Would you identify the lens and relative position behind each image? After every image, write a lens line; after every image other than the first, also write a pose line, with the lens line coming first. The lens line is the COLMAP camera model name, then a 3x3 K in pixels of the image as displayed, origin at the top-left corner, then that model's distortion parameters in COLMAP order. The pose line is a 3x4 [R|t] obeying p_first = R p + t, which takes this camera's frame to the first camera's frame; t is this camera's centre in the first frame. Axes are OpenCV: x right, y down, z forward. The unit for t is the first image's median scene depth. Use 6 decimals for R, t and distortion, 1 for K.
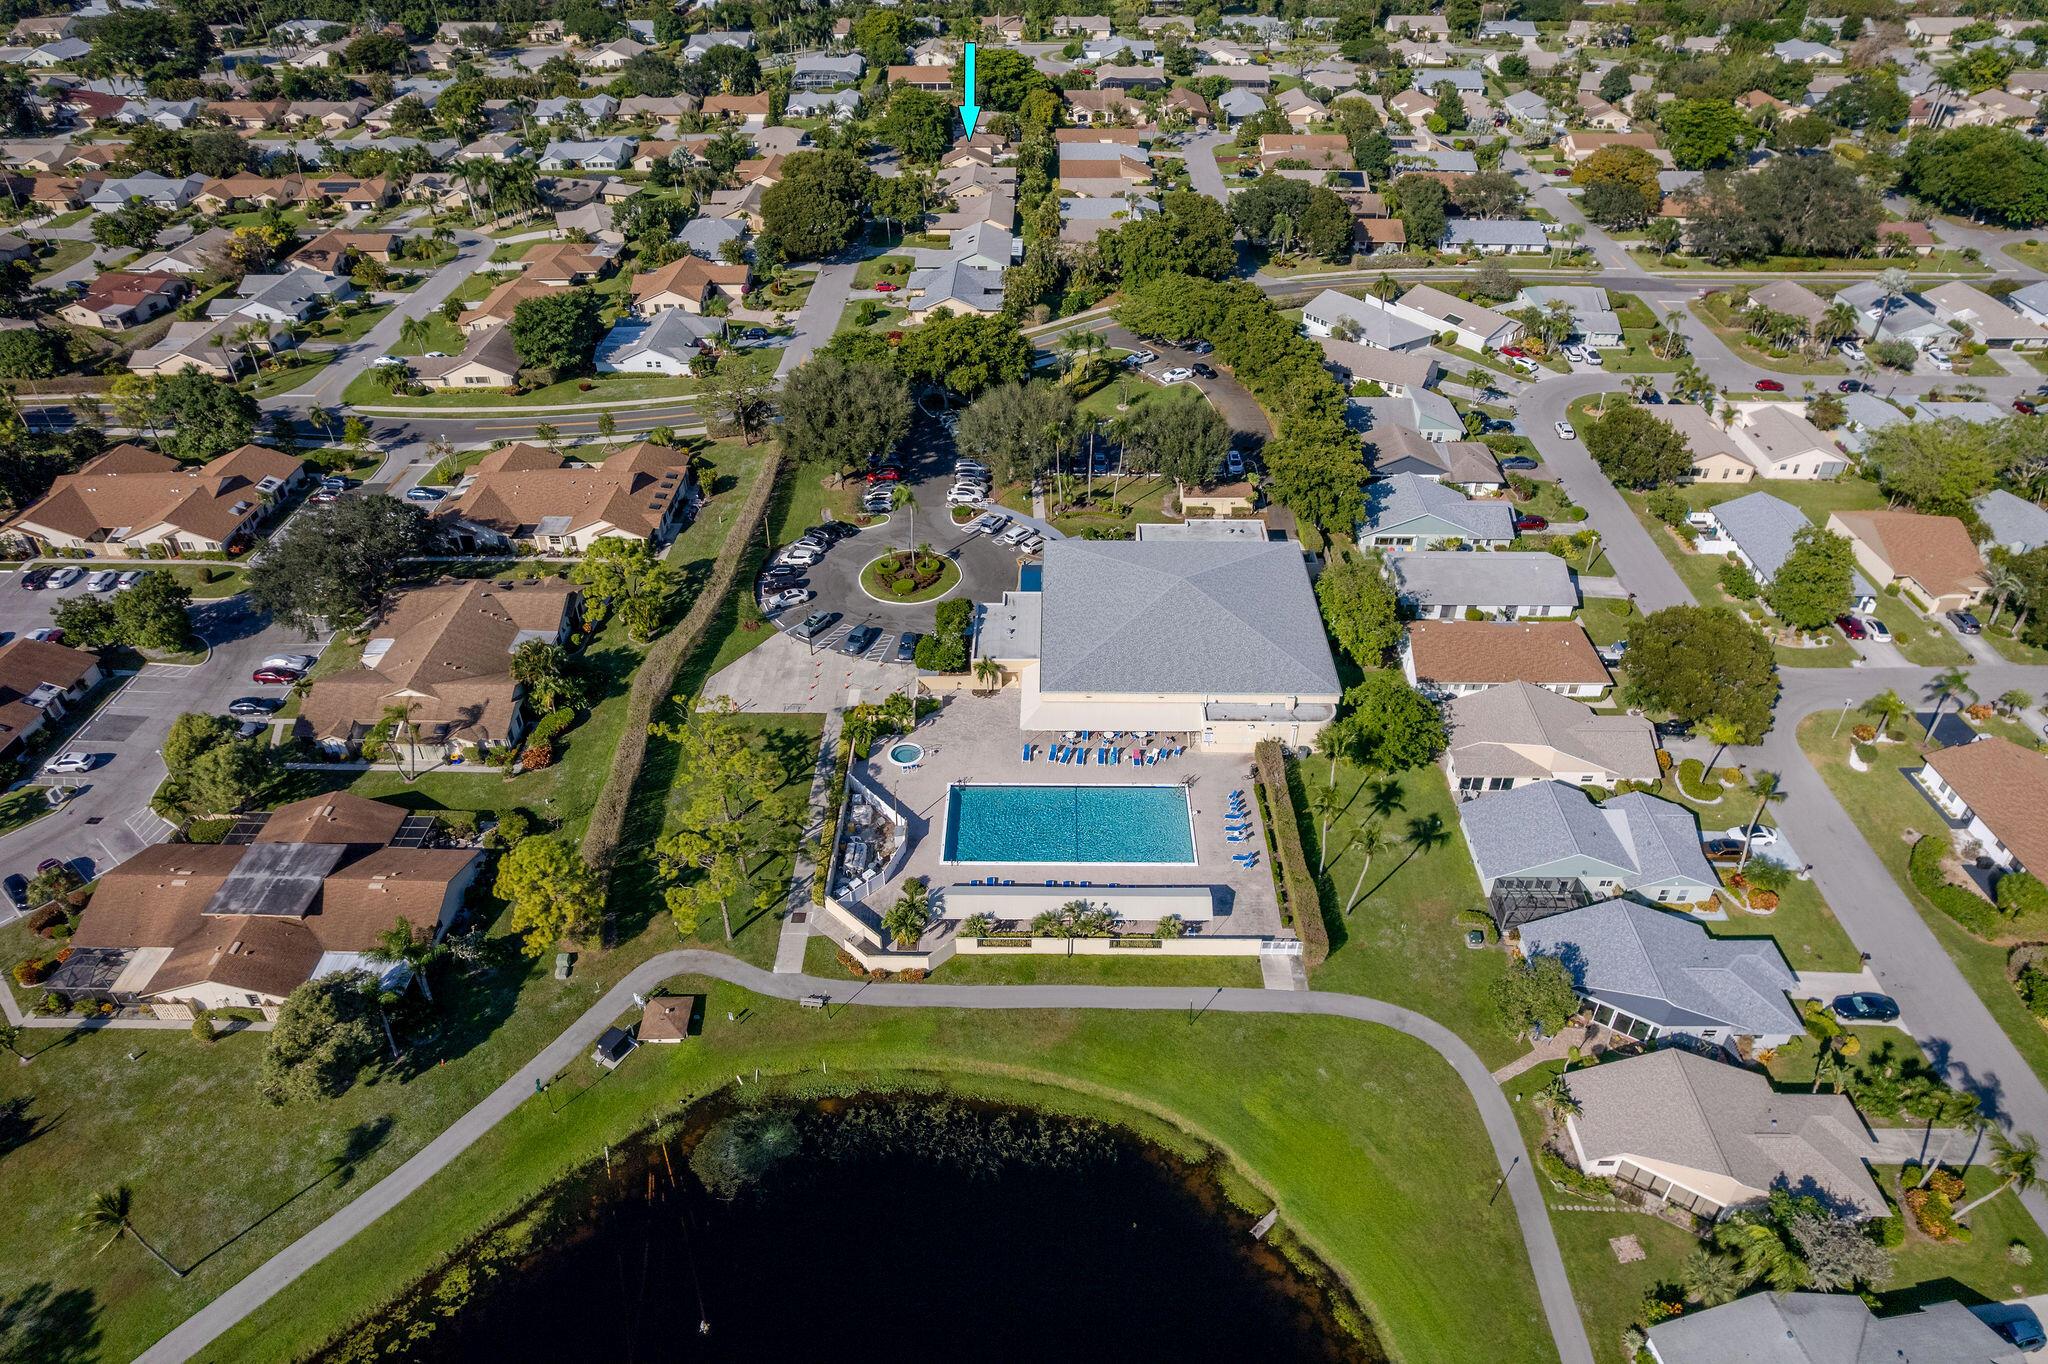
lens RADIAL K [[1321.2, 0, 1029.7], [0, 1321.2, 682.4], [0, 0, 1]] dist [-0.077267, 0.069569]
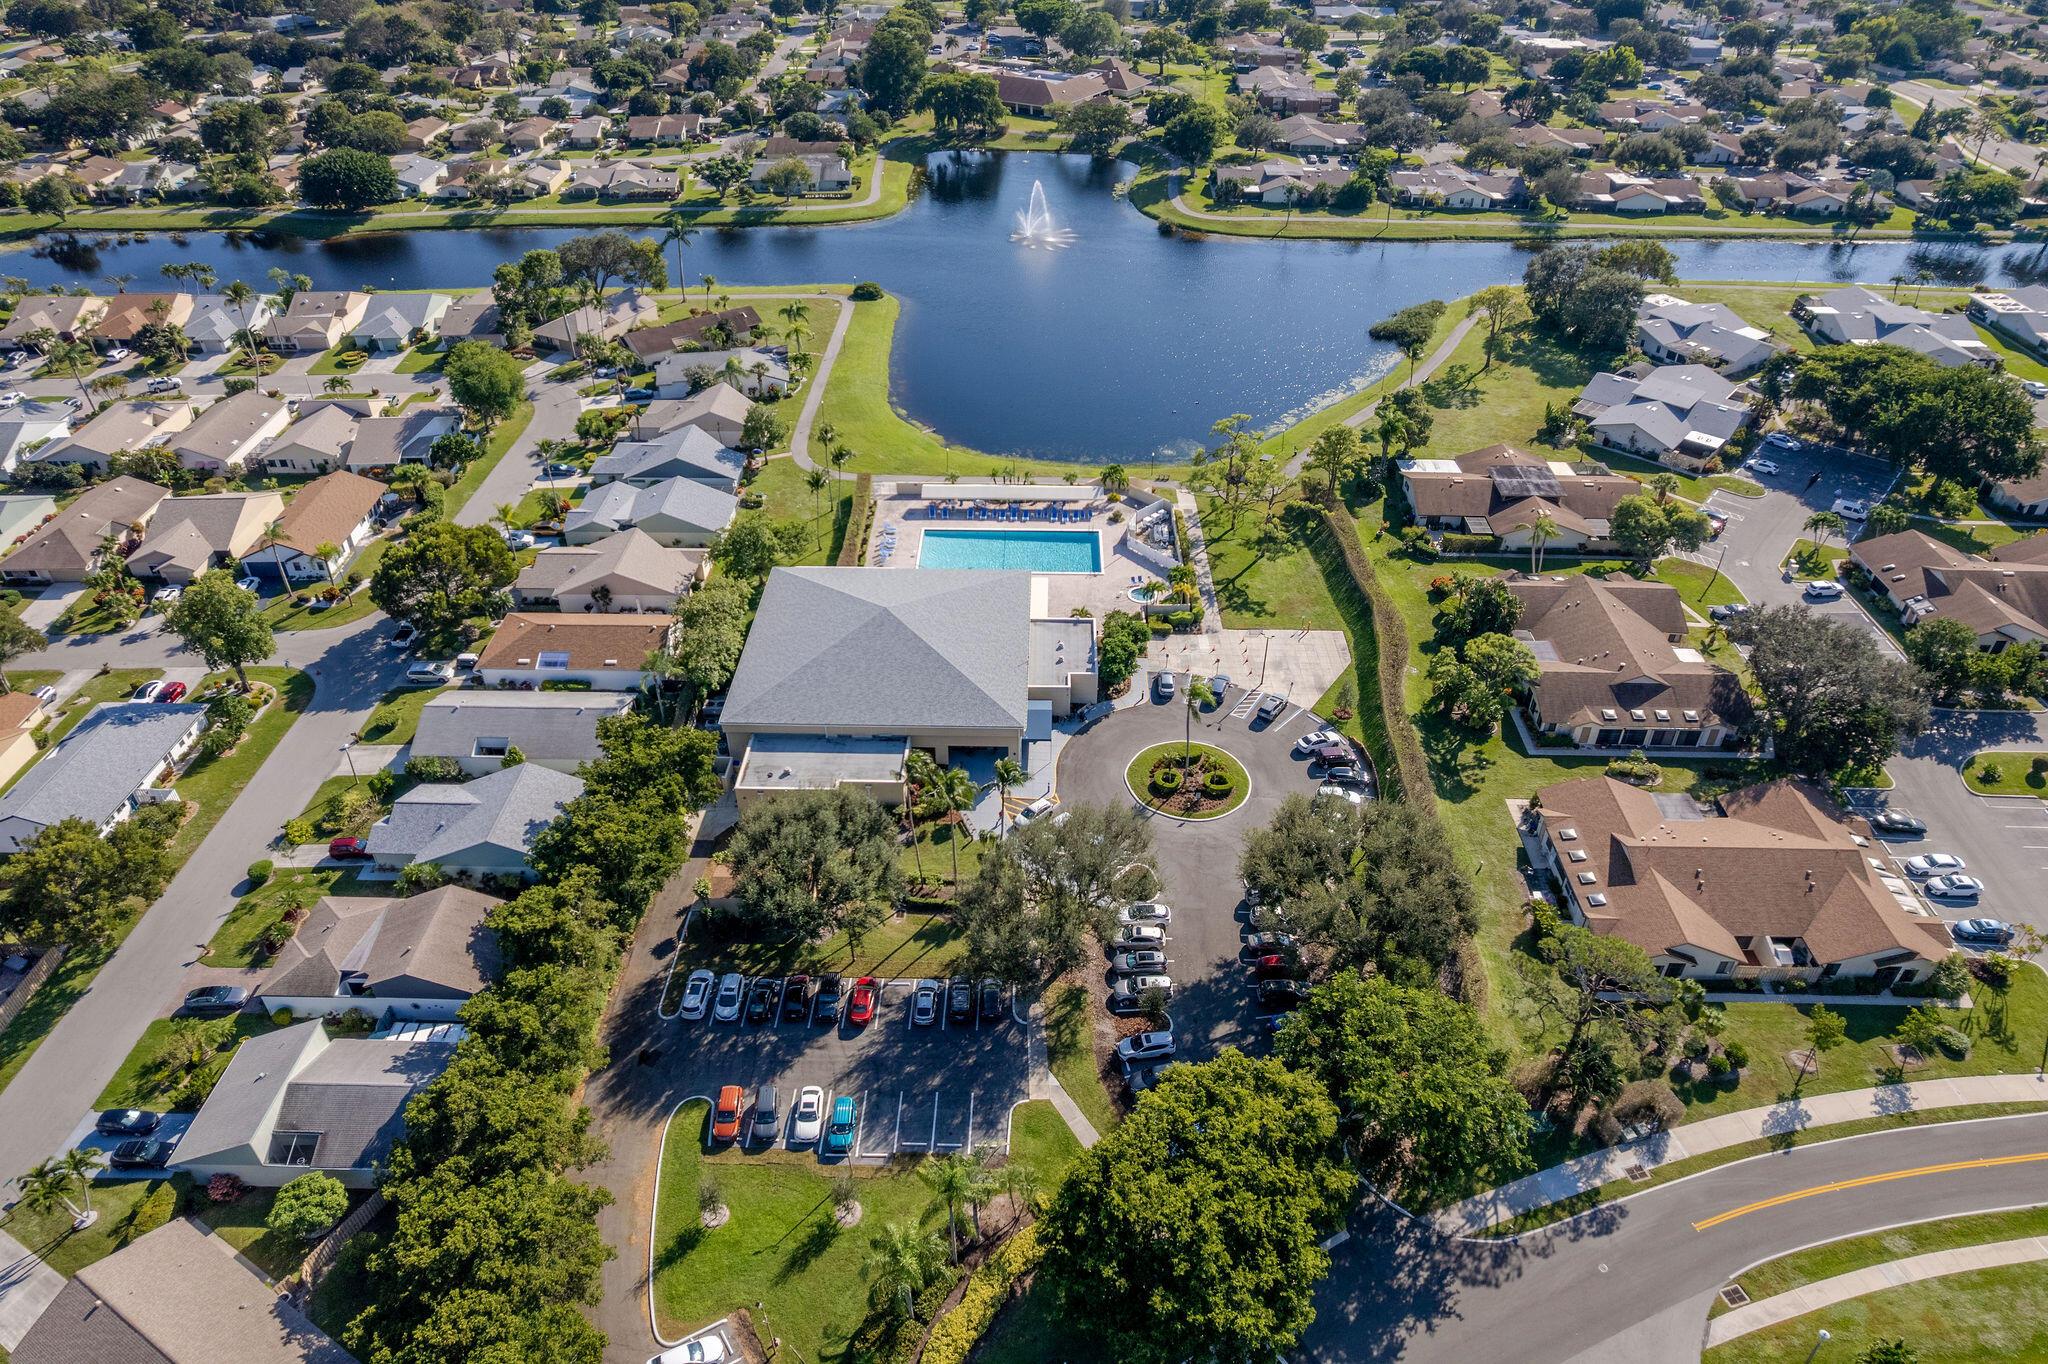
lens RADIAL K [[1321.2, 0, 1029.7], [0, 1321.2, 682.4], [0, 0, 1]] dist [-0.077267, 0.069569]
pose [[-0.999973, 0.002899, -0.006768, 0.014610], [-0.005499, 0.317178, 0.948350, -0.857047], [0.004896, 0.948362, -0.317153, 1.175630]]
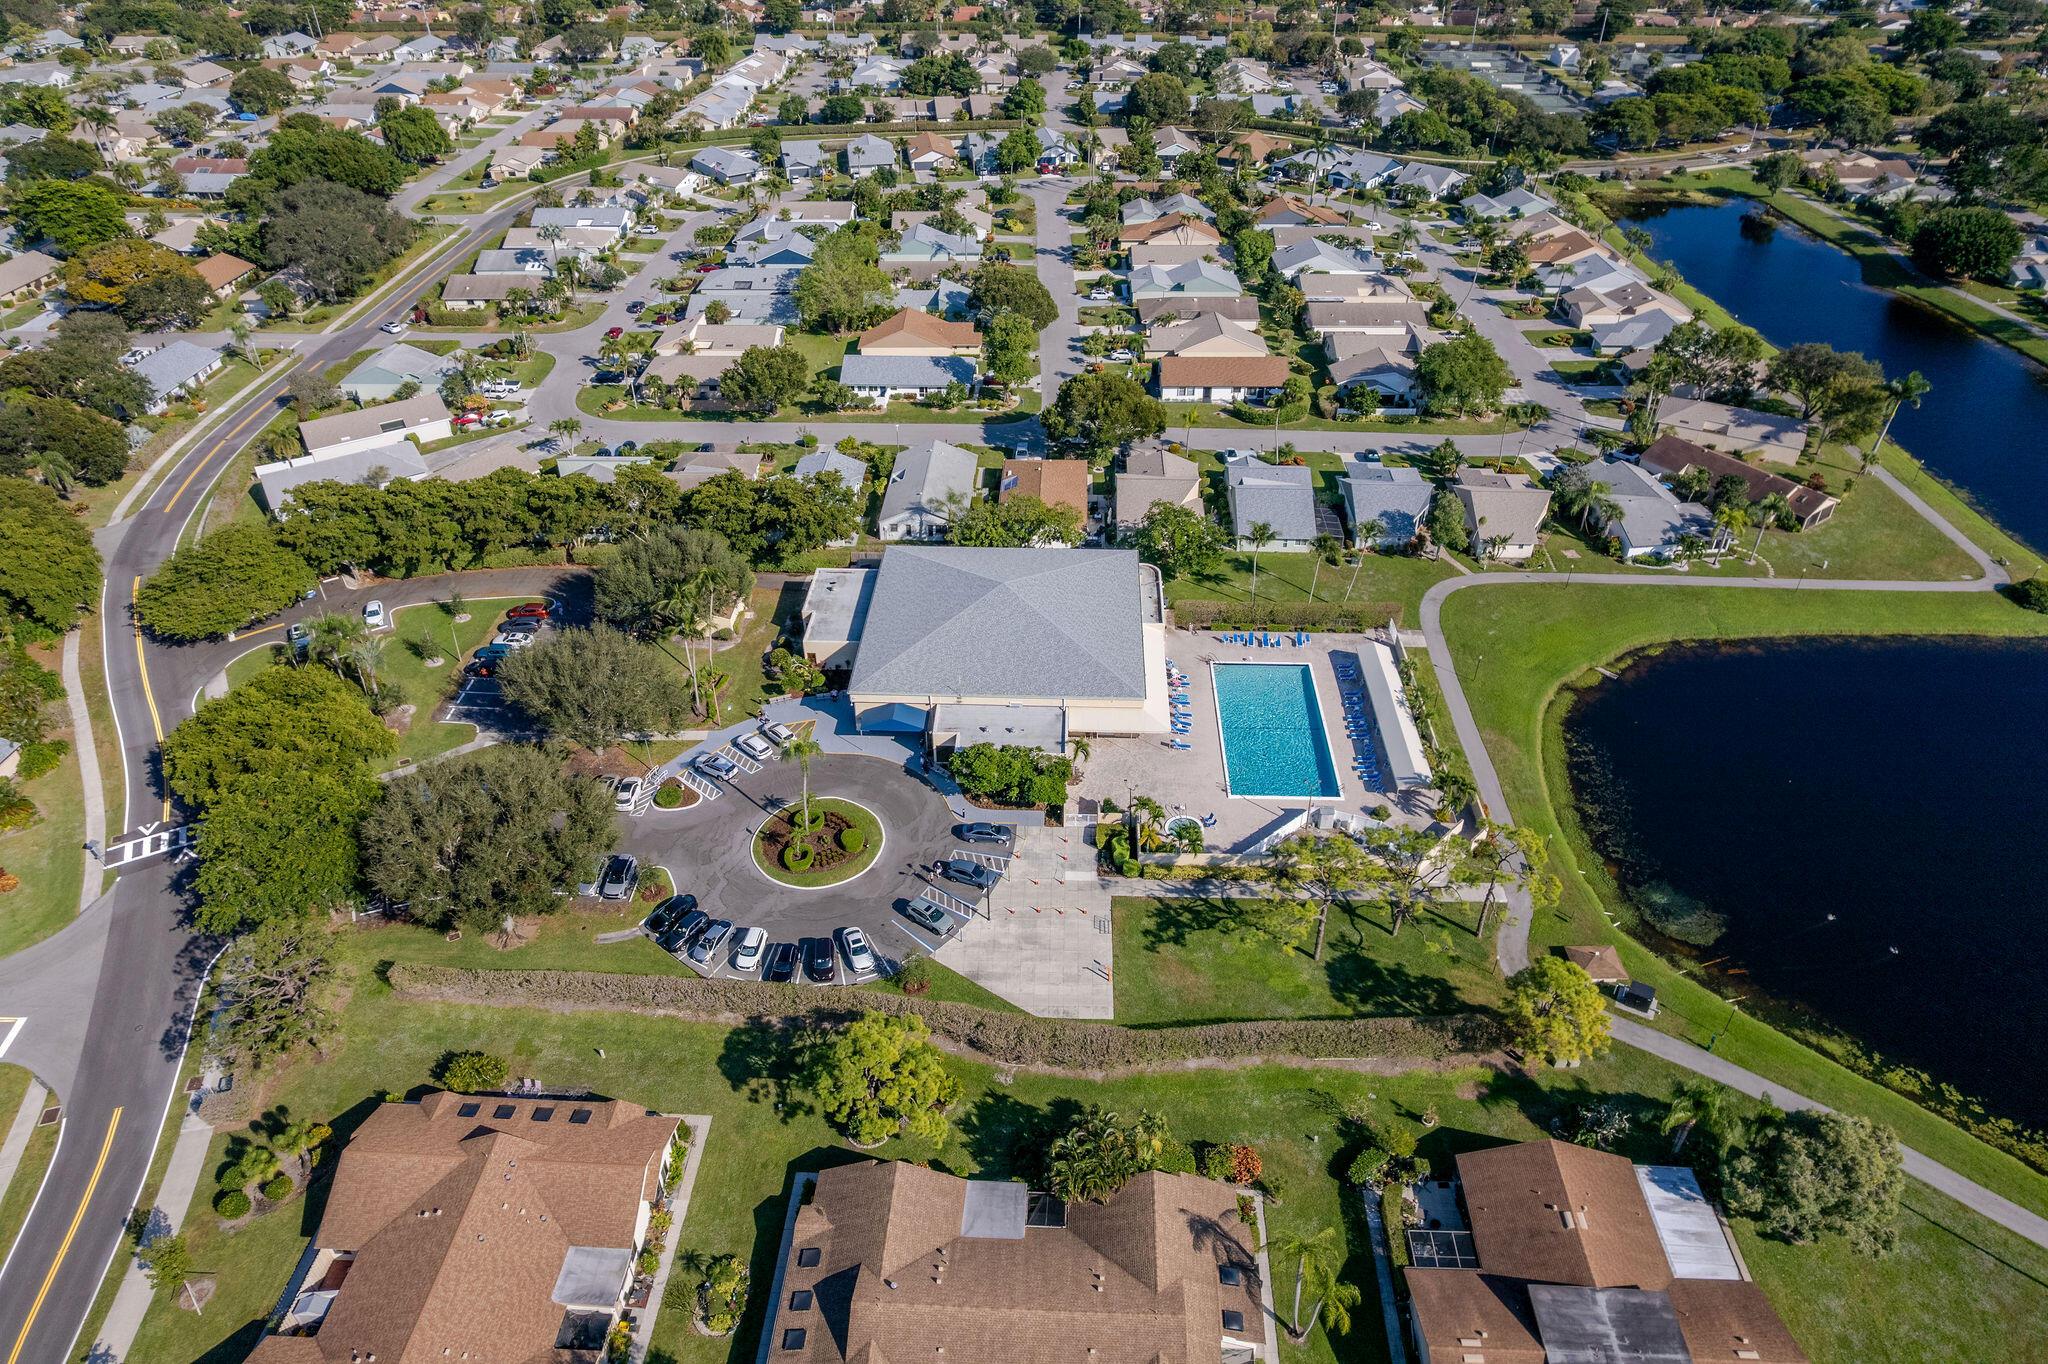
lens RADIAL K [[1321.2, 0, 1029.7], [0, 1321.2, 682.4], [0, 0, 1]] dist [-0.077267, 0.069569]
pose [[0.017791, -0.573536, 0.818987, -0.650185], [0.592034, 0.666123, 0.453624, -0.409035], [-0.805716, 0.476798, 0.351404, 0.571633]]
